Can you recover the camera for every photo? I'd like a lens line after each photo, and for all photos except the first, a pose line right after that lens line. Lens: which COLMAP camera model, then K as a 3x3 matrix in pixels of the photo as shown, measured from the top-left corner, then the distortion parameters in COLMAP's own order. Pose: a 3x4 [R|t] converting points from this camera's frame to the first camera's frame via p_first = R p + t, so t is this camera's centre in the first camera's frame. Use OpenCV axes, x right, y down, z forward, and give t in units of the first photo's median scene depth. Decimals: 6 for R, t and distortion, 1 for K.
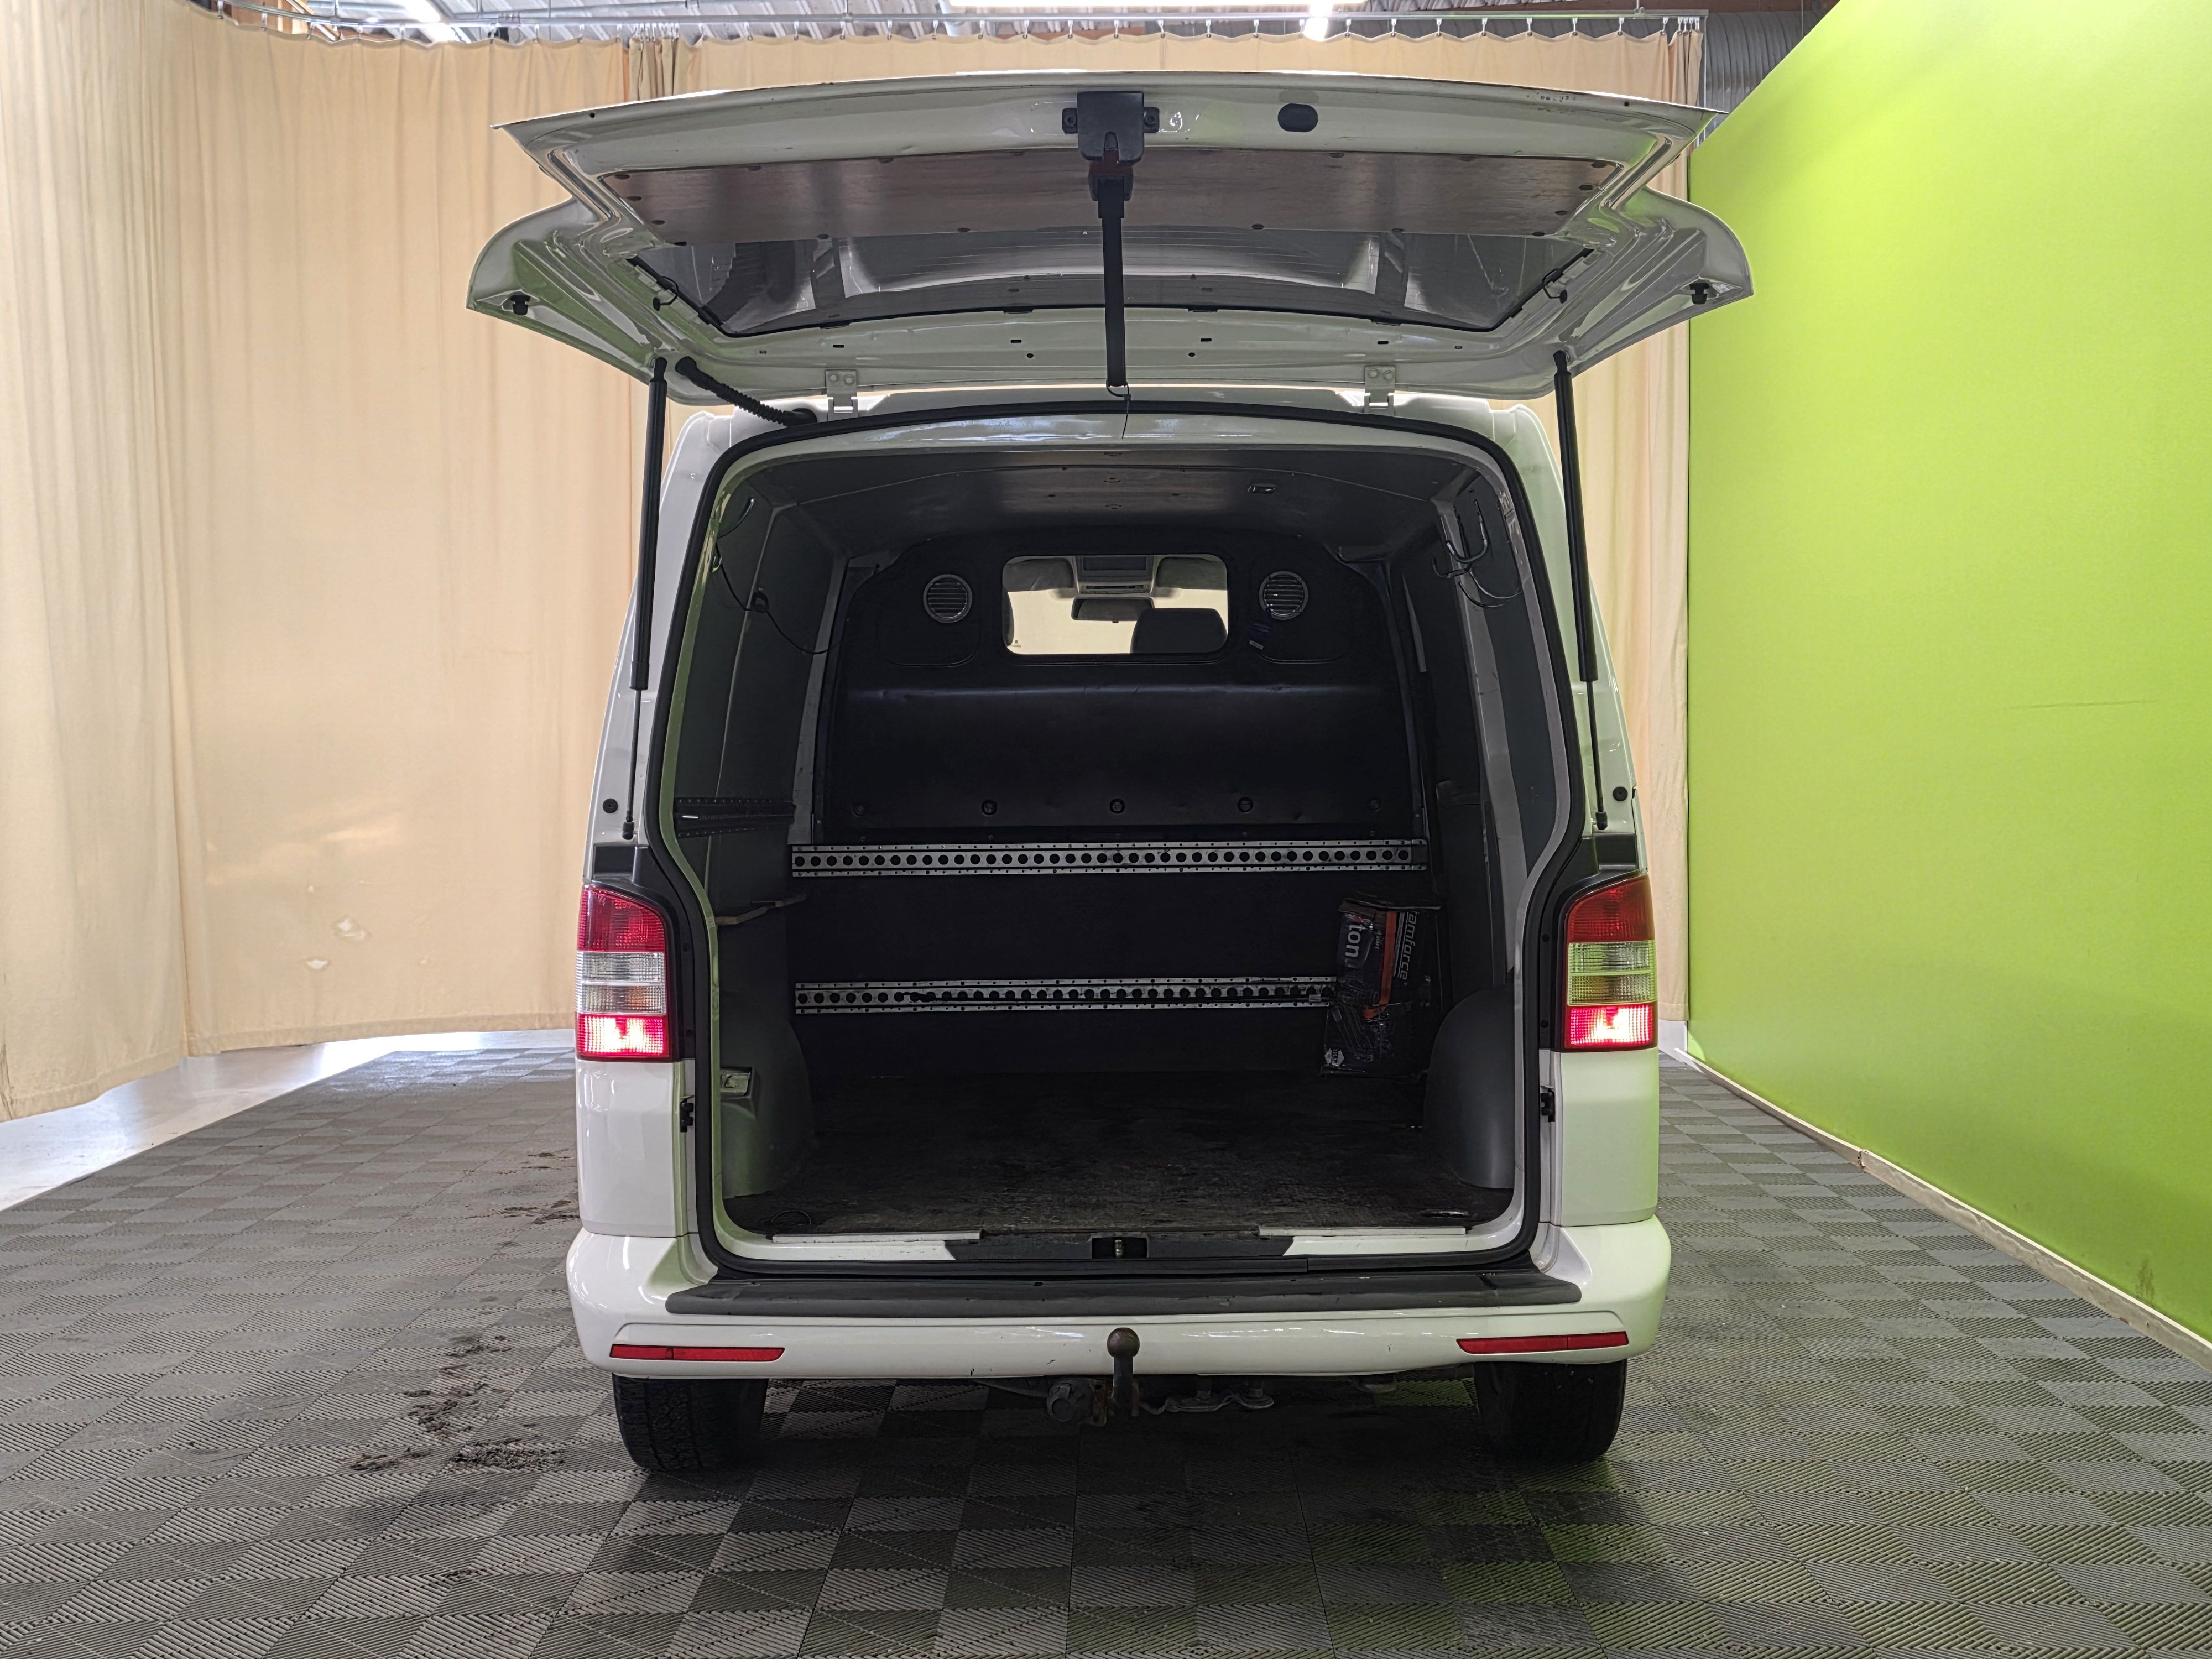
lens RADIAL K [[2568.1, 0, 1103.8], [0, 2568.1, 823.4], [0, 0, 1]] dist [0.070034, 0.000000]
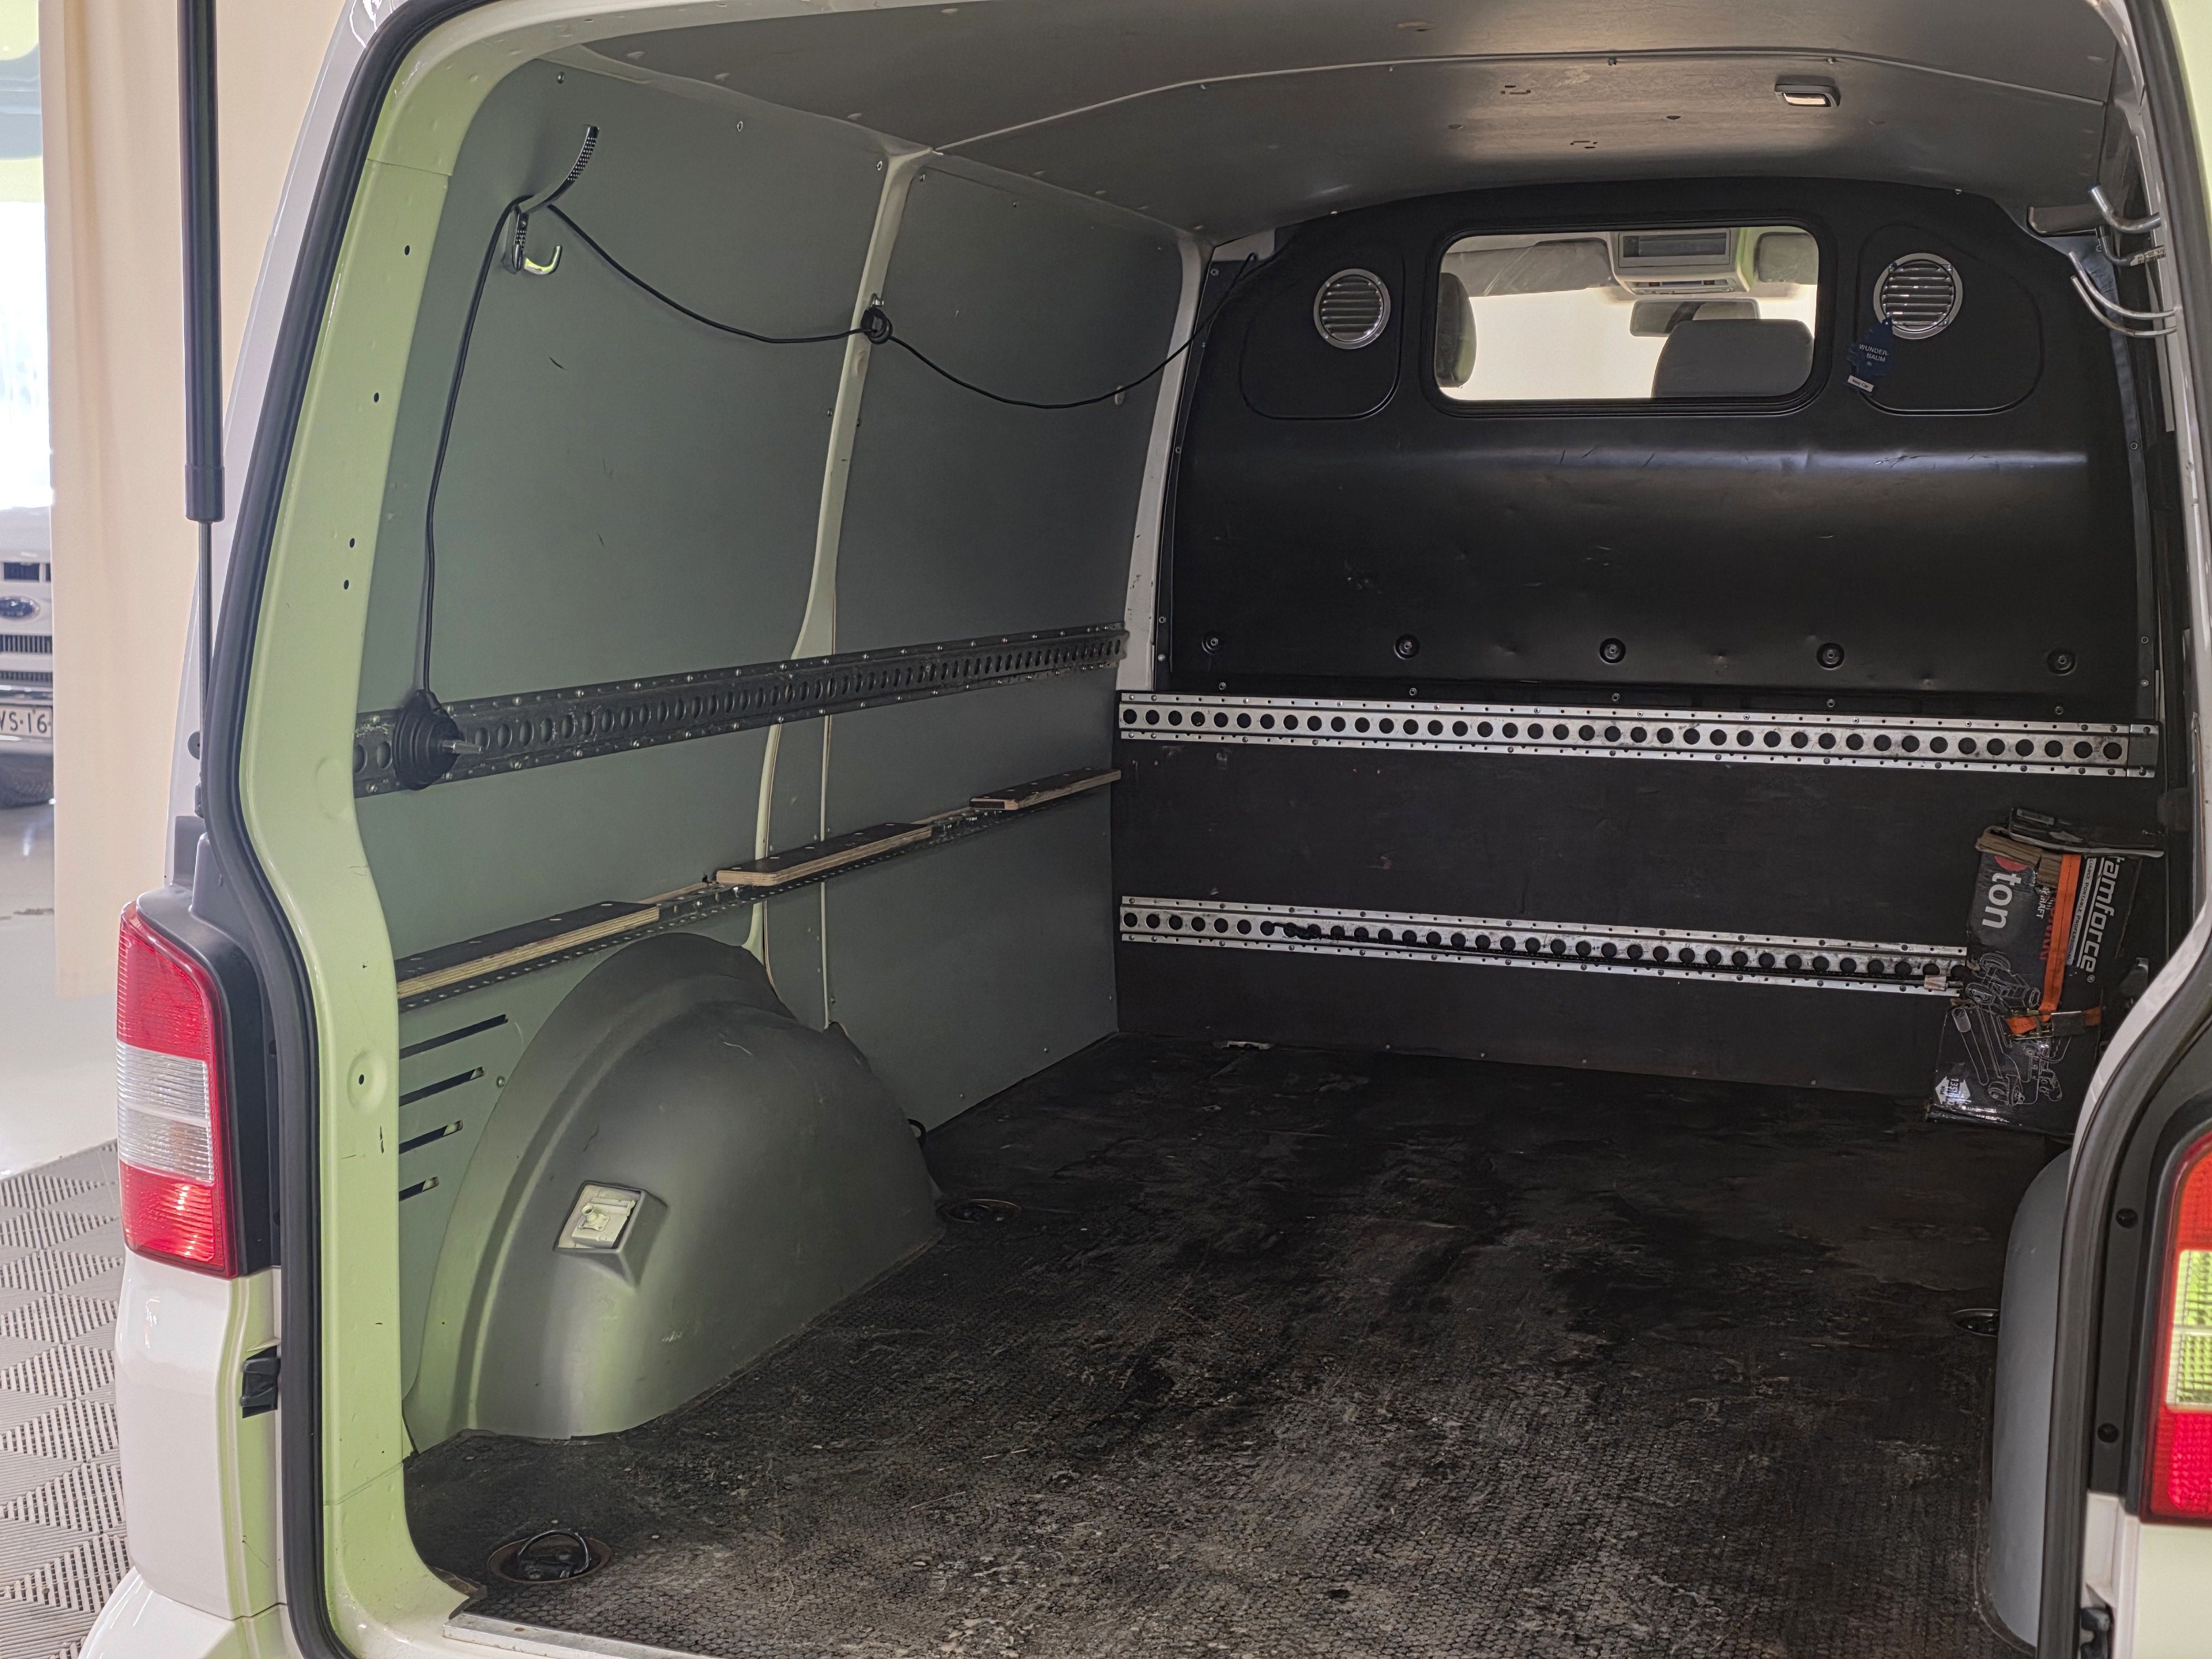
lens RADIAL K [[2568.1, 0, 1107.6], [0, 2568.1, 841.7], [0, 0, 1]] dist [0.070034, 0.000000]
pose [[0.941618, 0.061557, -0.331007, 0.097862], [-0.019862, 0.991588, 0.127903, -0.037700], [0.336096, -0.113861, 0.934920, 0.374887]]
